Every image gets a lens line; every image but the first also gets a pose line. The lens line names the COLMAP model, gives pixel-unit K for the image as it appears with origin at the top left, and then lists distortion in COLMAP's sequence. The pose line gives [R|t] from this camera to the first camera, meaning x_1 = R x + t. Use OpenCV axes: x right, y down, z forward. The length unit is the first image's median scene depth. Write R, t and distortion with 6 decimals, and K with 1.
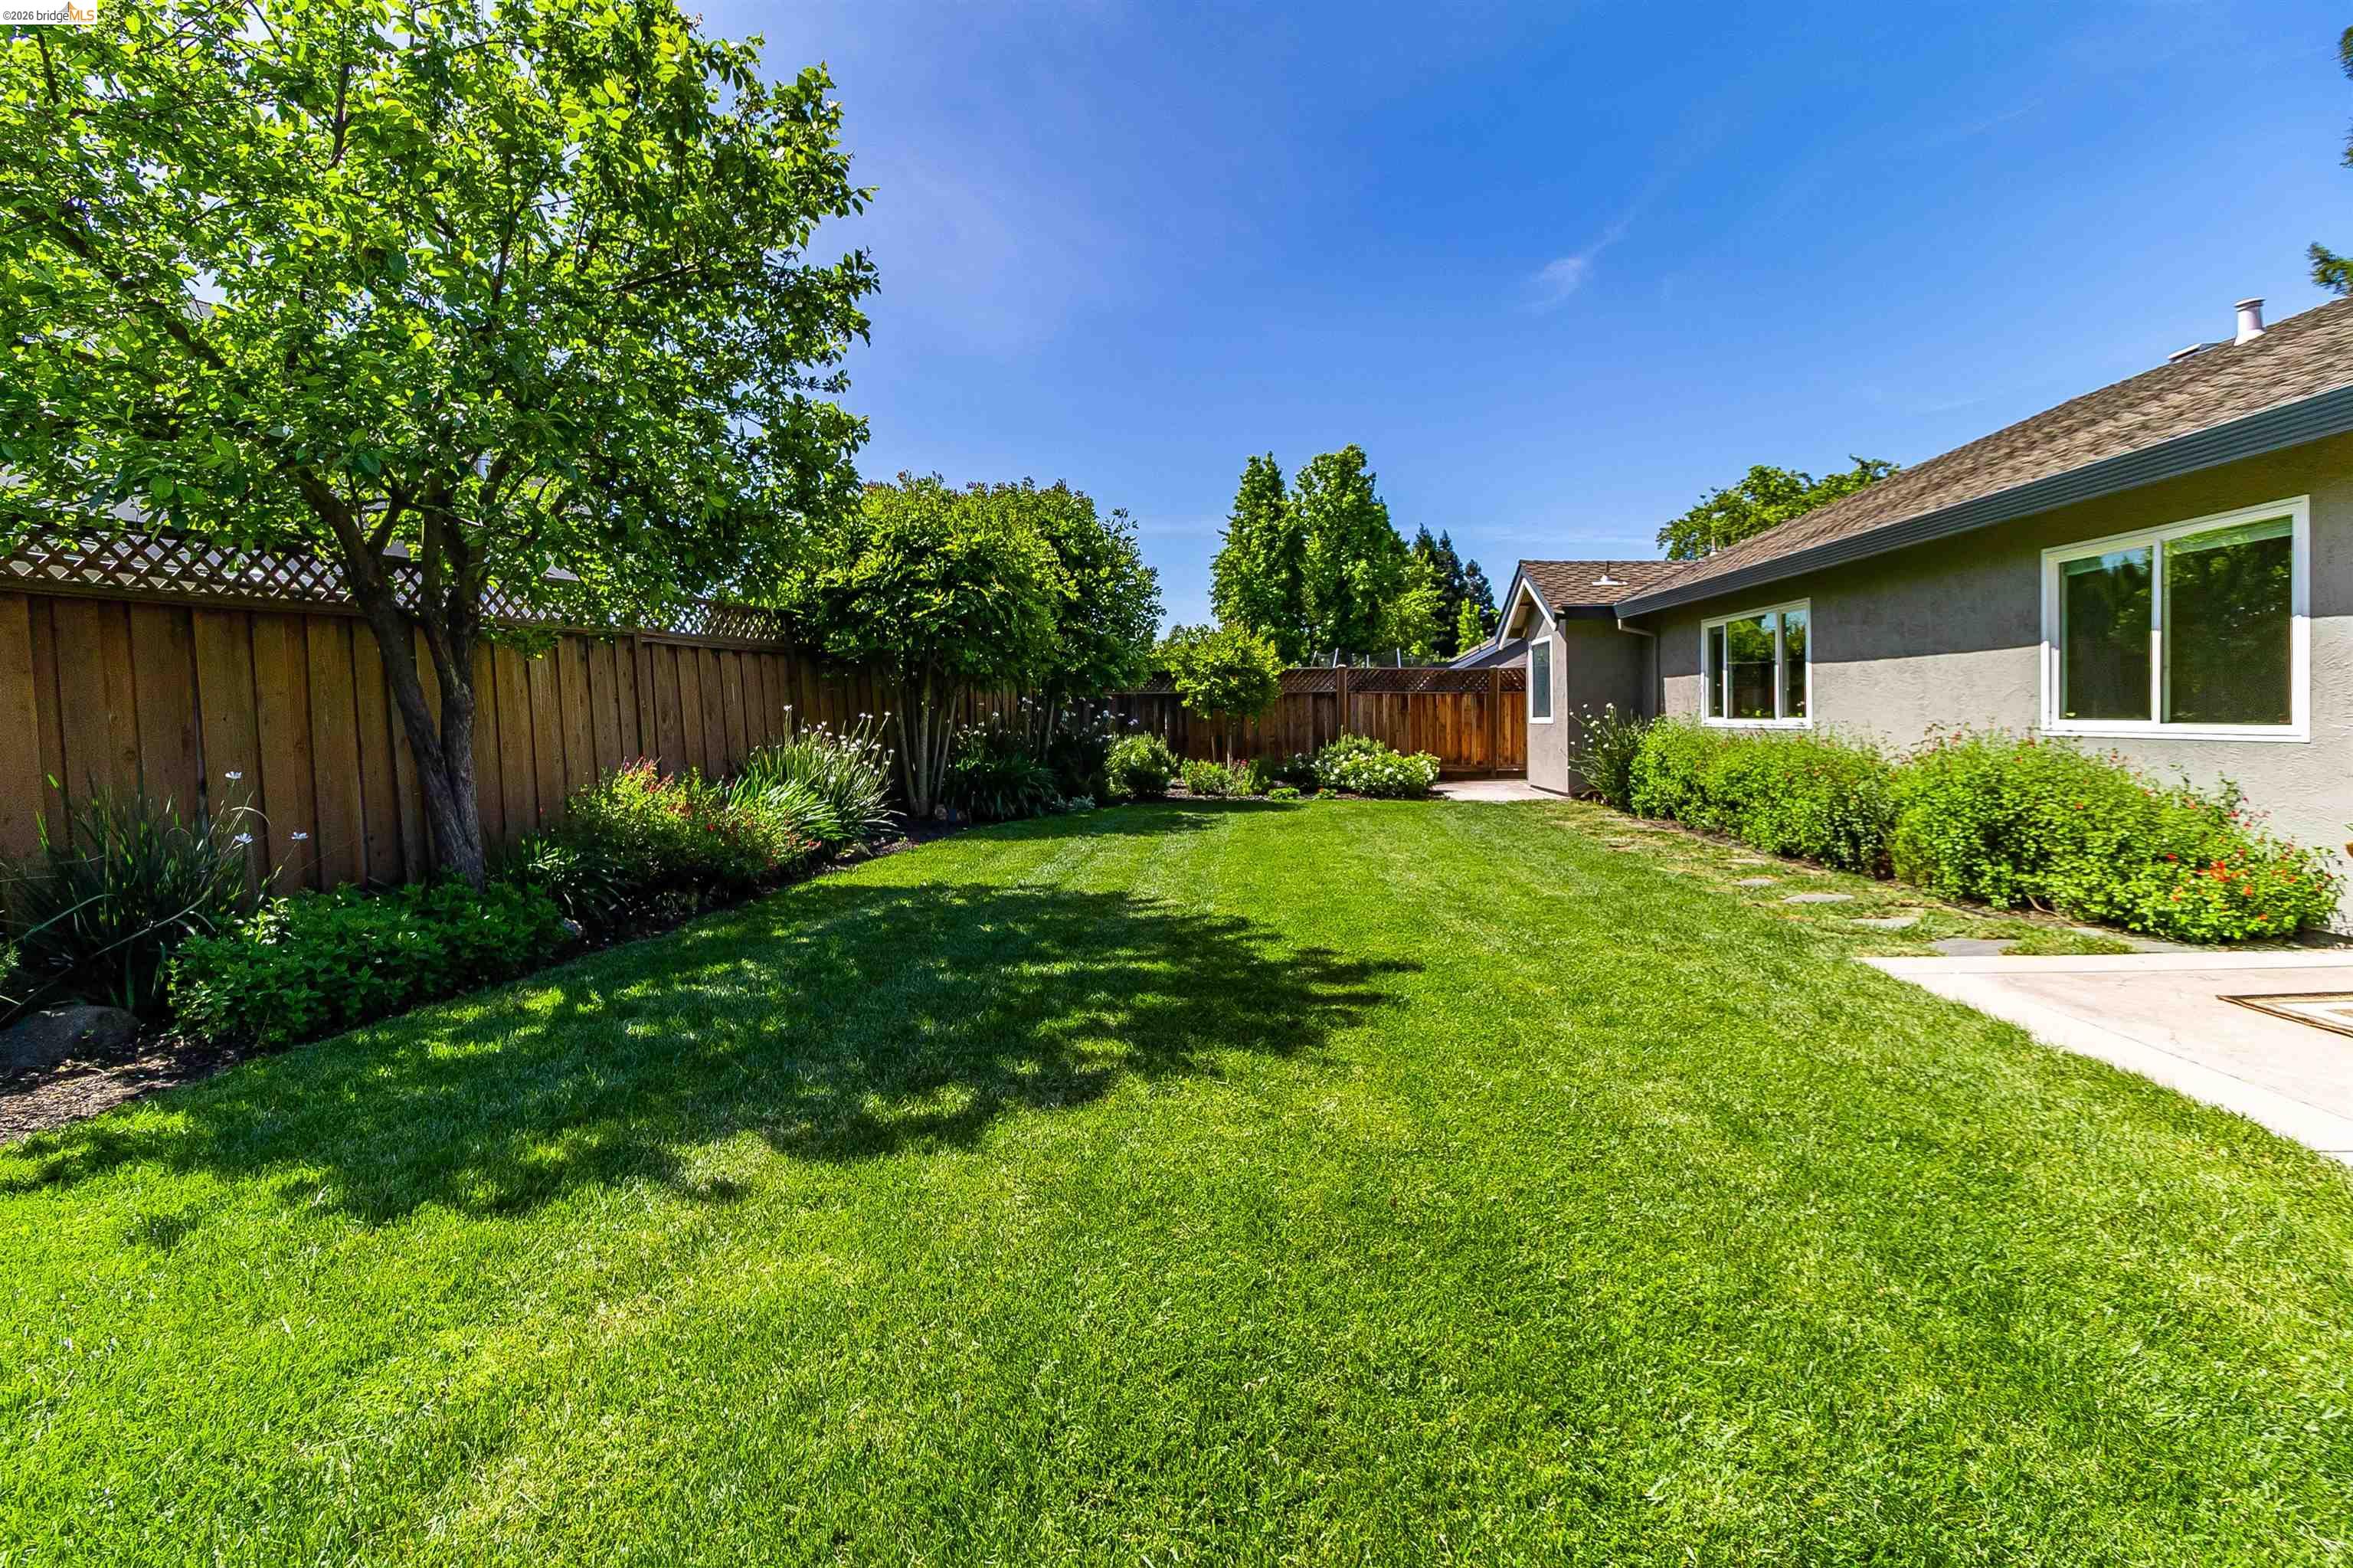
lens RADIAL K [[1101.2, 0, 1175.9], [0, 1101.2, 722.2], [0, 0, 1]] dist [-0.004981, -0.003242]
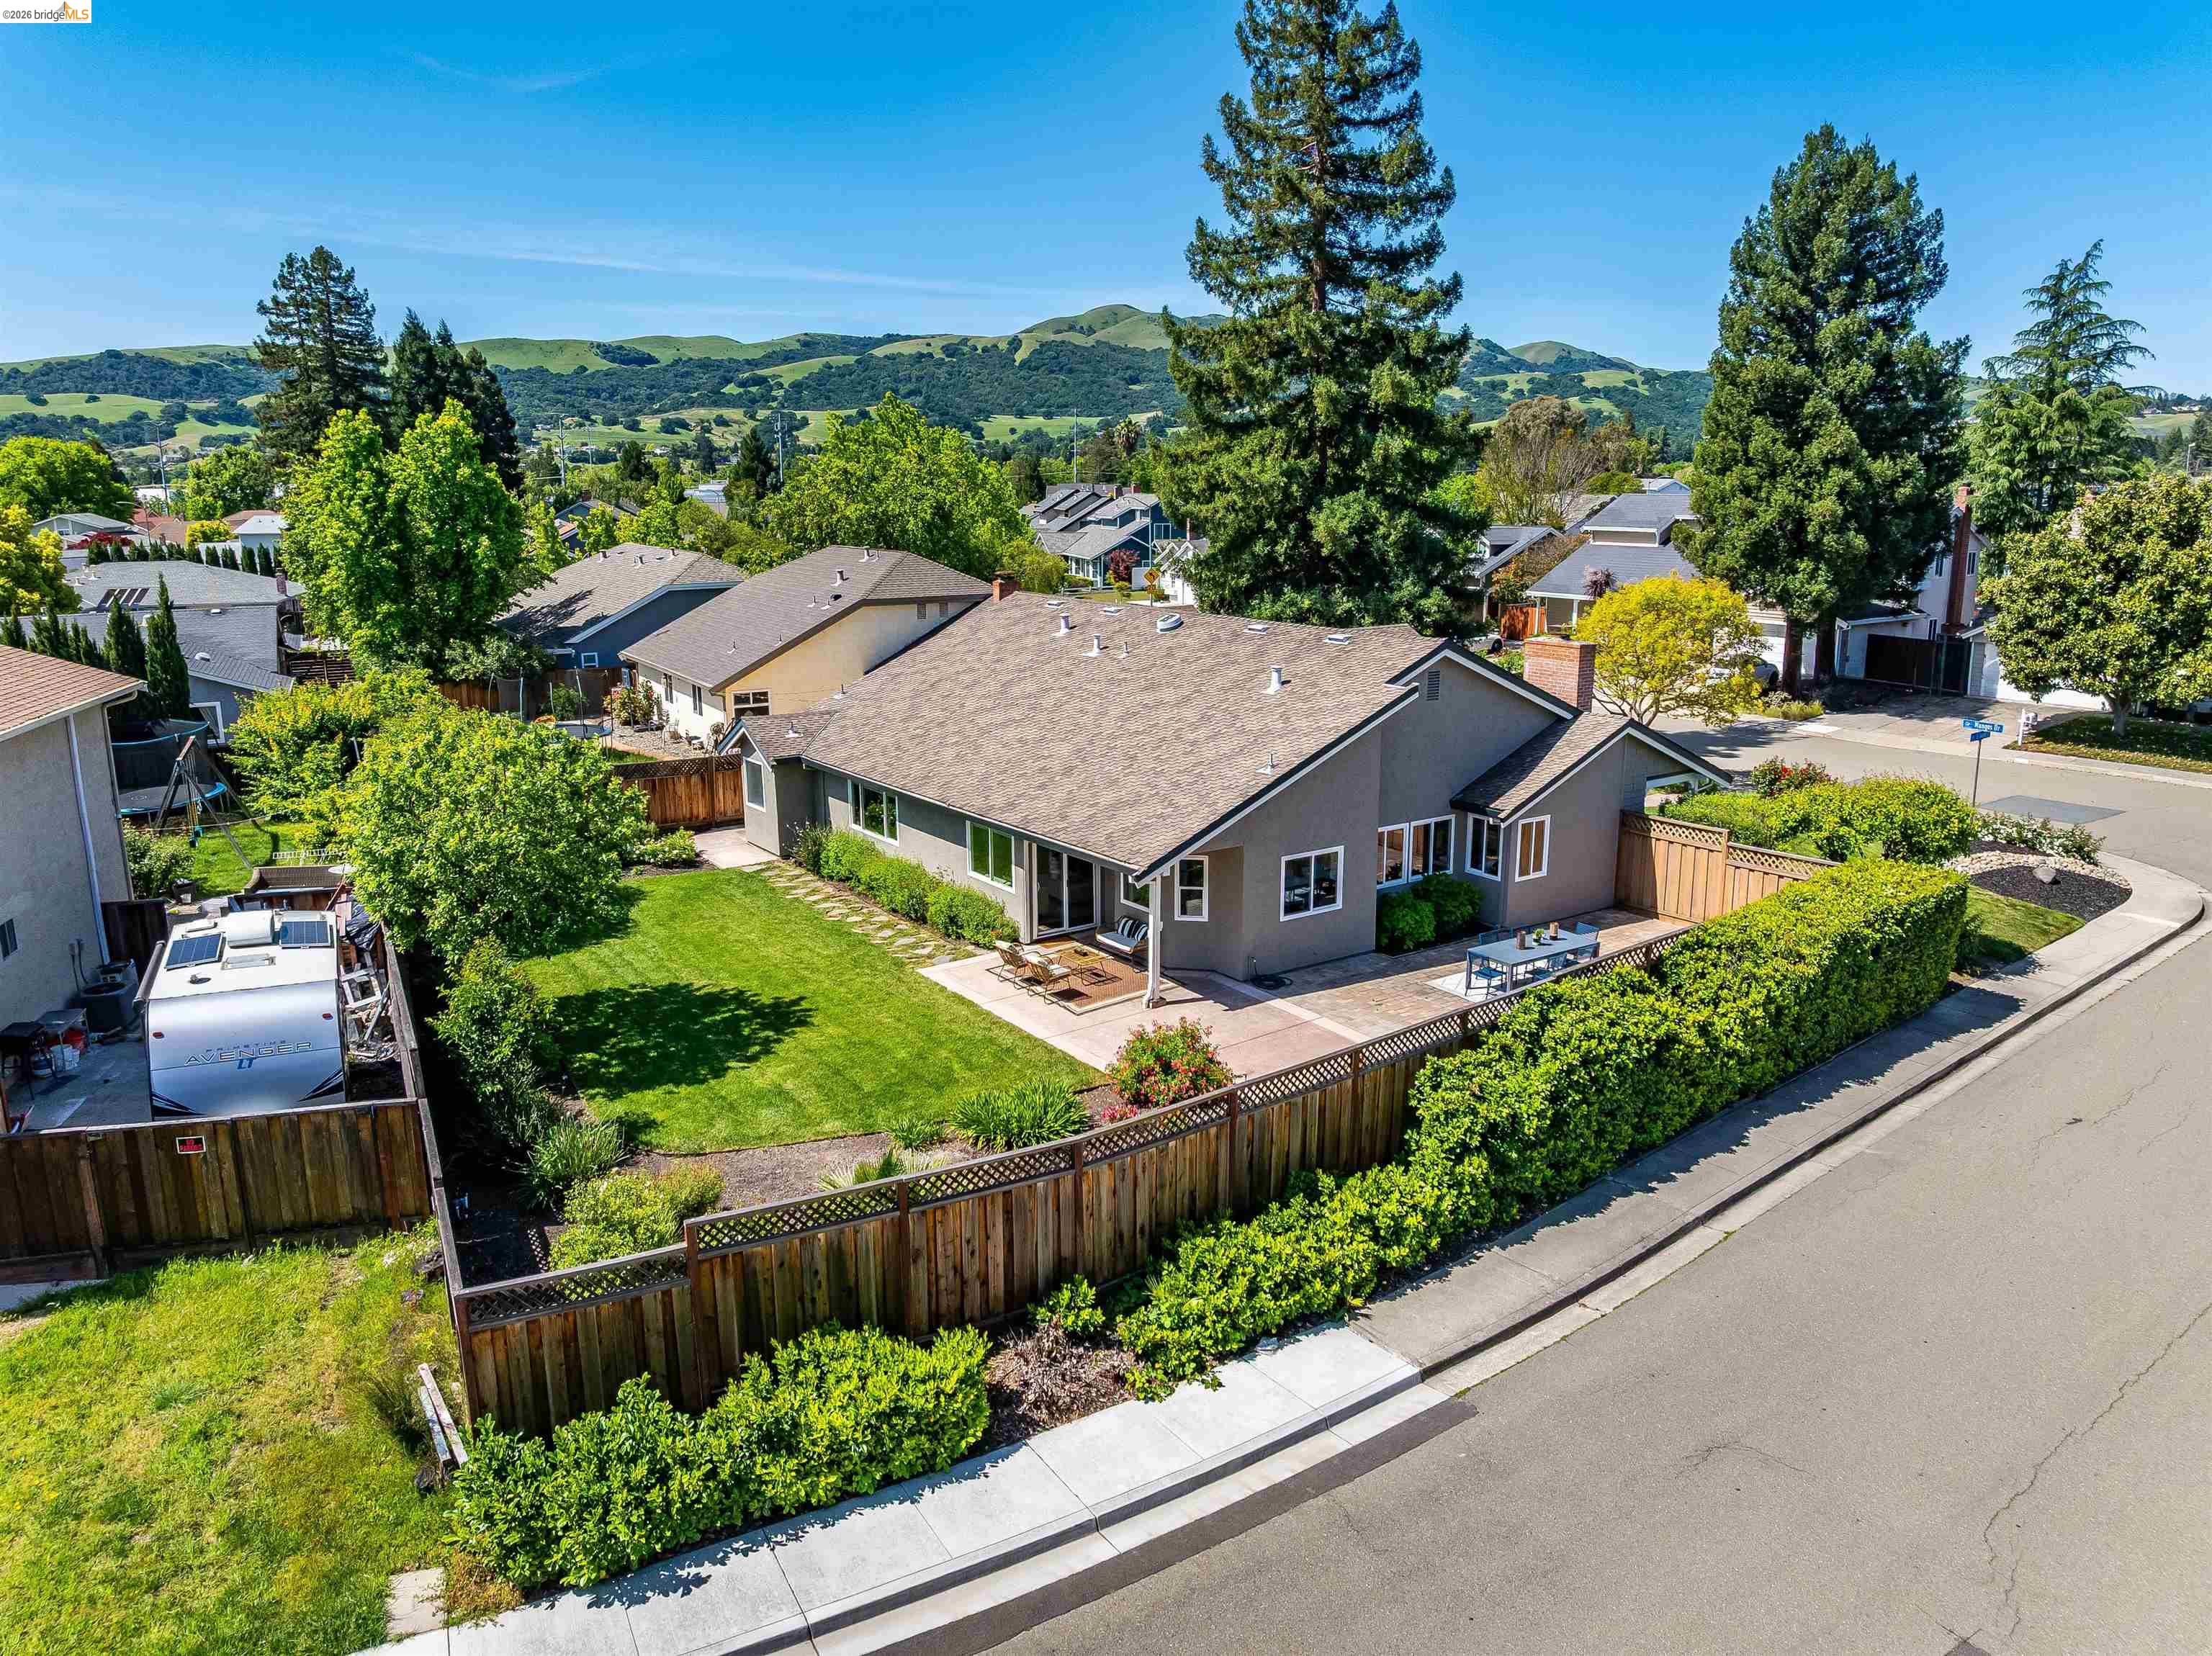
lens RADIAL K [[1568.1, 0, 1127.9], [0, 1568.1, 821.5], [0, 0, 1]] dist [-0.044115, 0.002046]
pose [[0.775686, -0.128549, 0.617888, -1.162364], [-0.001798, 0.978582, 0.205847, -0.777290], [-0.631116, -0.160784, 0.758842, -1.937642]]
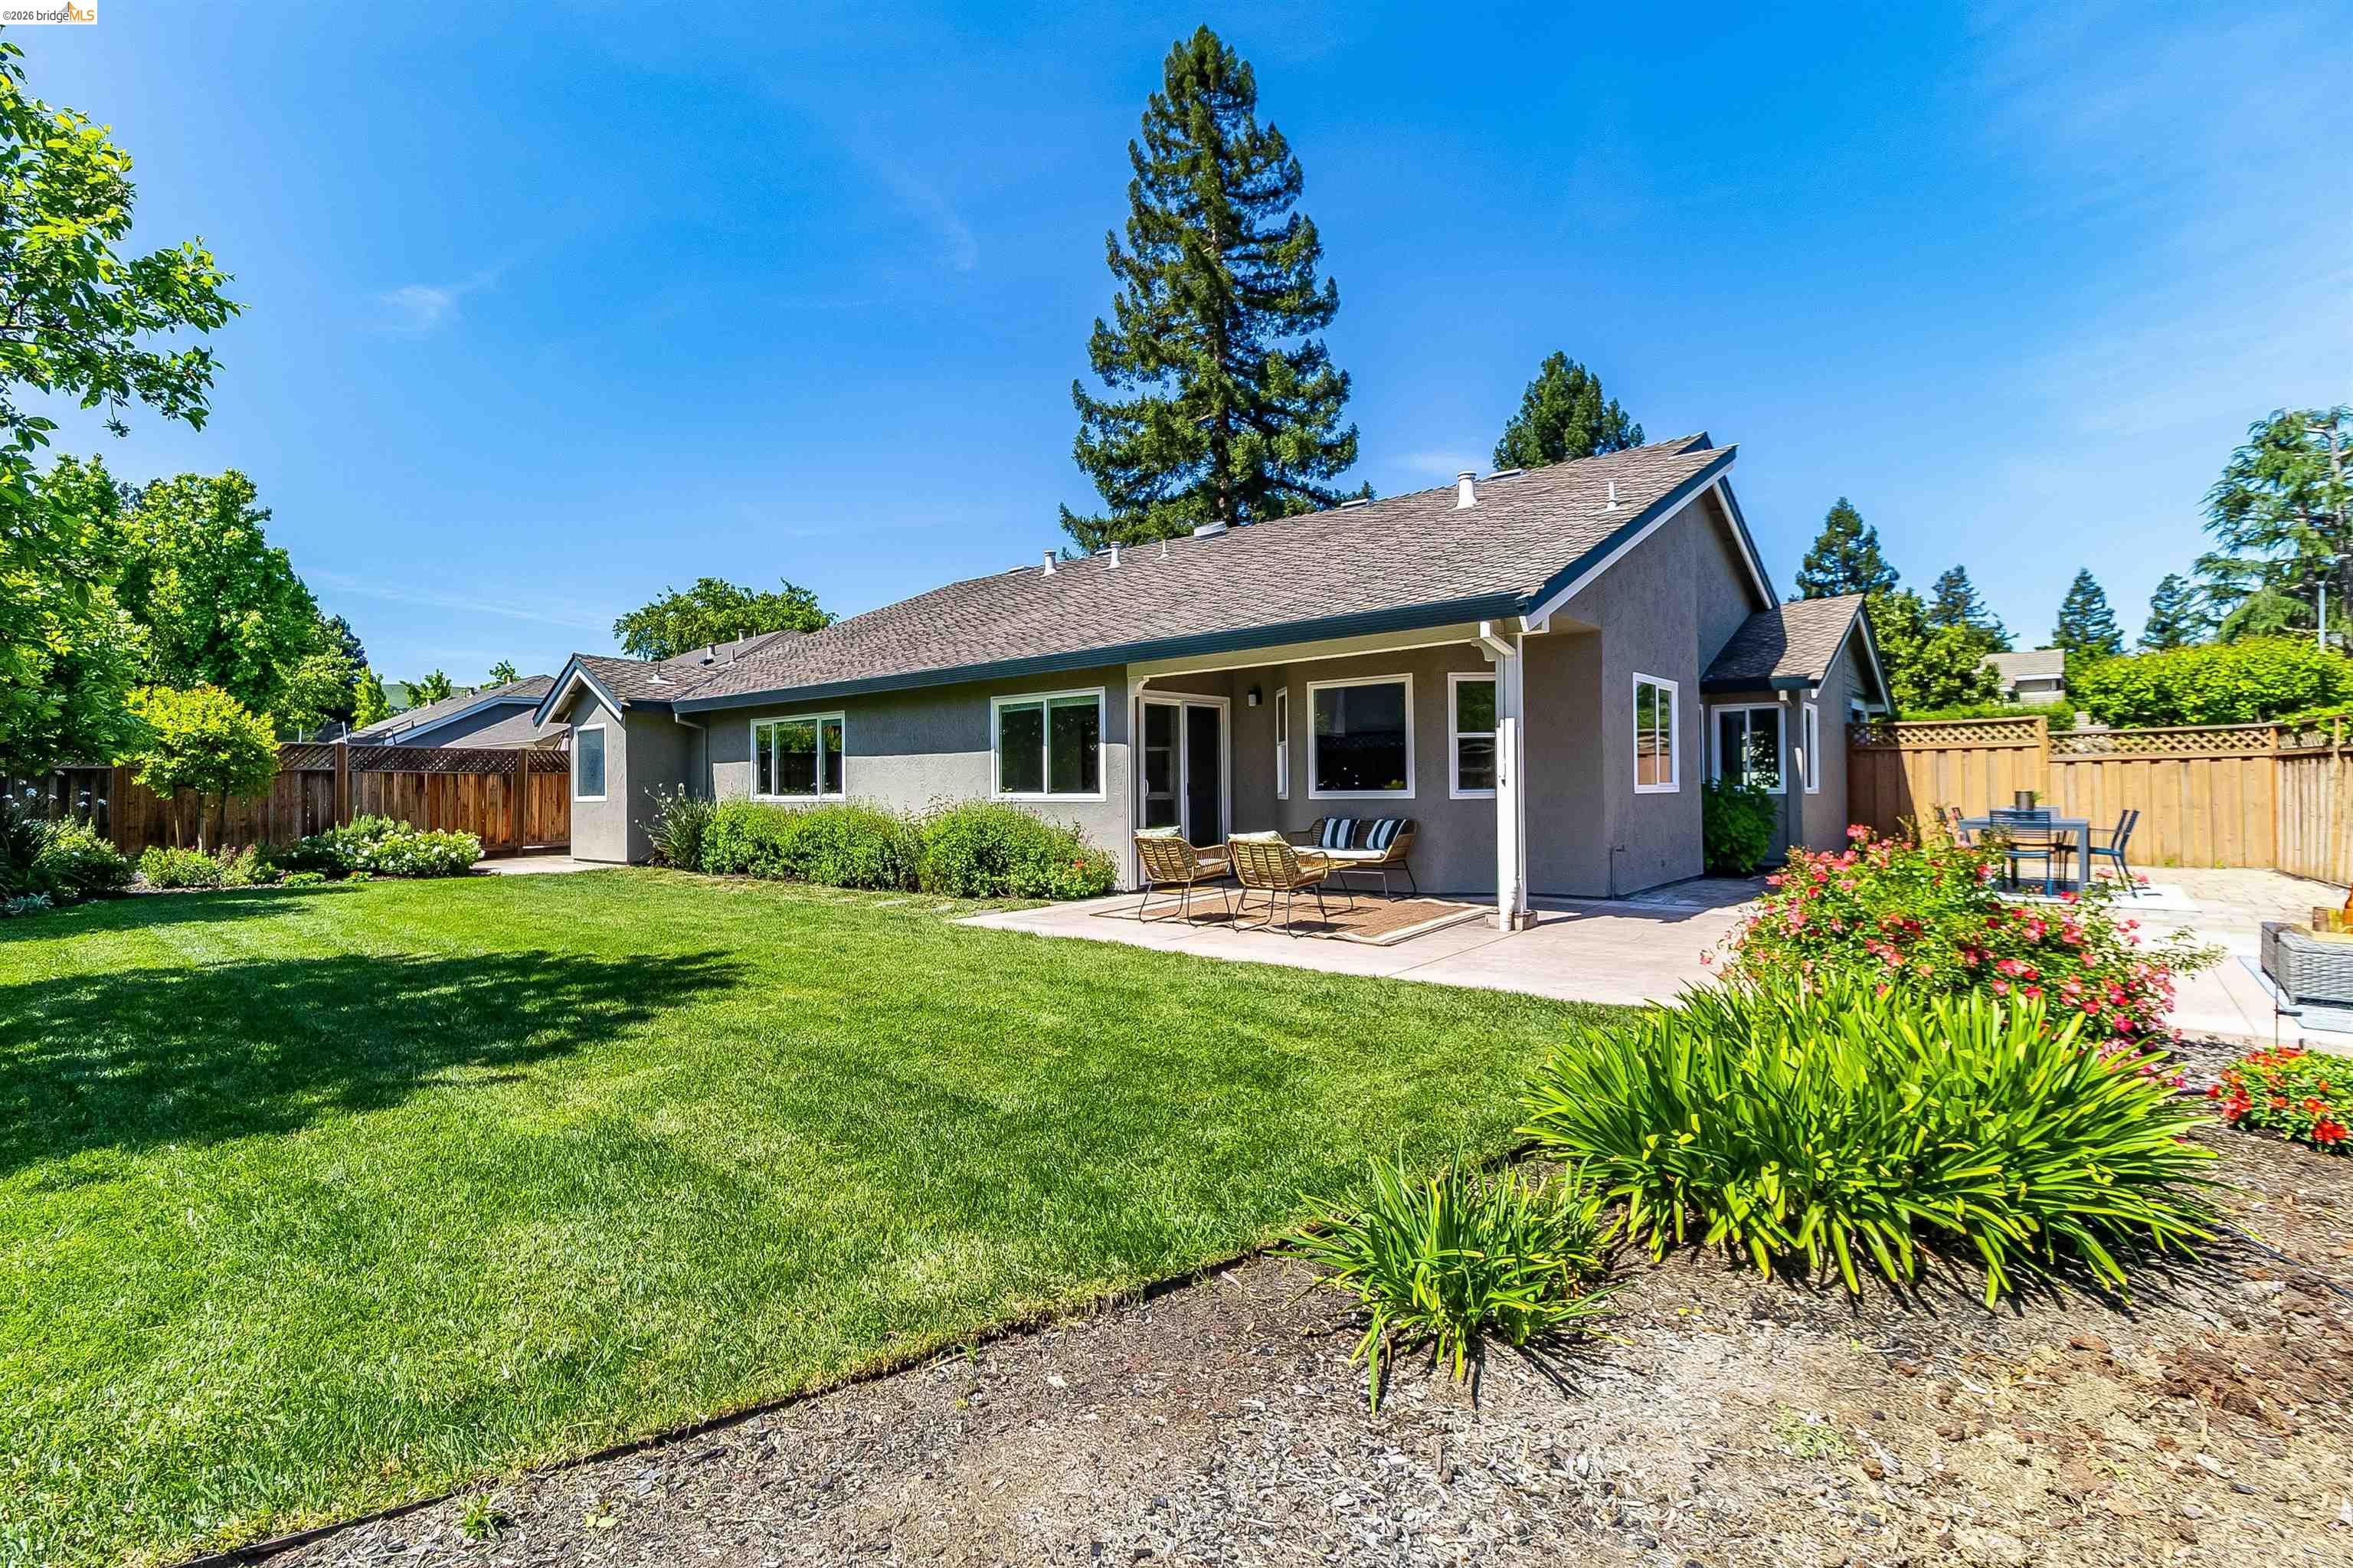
lens RADIAL K [[1101.2, 0, 1184.1], [0, 1101.2, 768.2], [0, 0, 1]] dist [-0.004981, -0.003242]
pose [[0.591219, 0.019135, 0.806284, -0.336965], [0.009562, 0.999482, -0.030731, 0.011473], [-0.806455, 0.025878, 0.590729, -0.219285]]
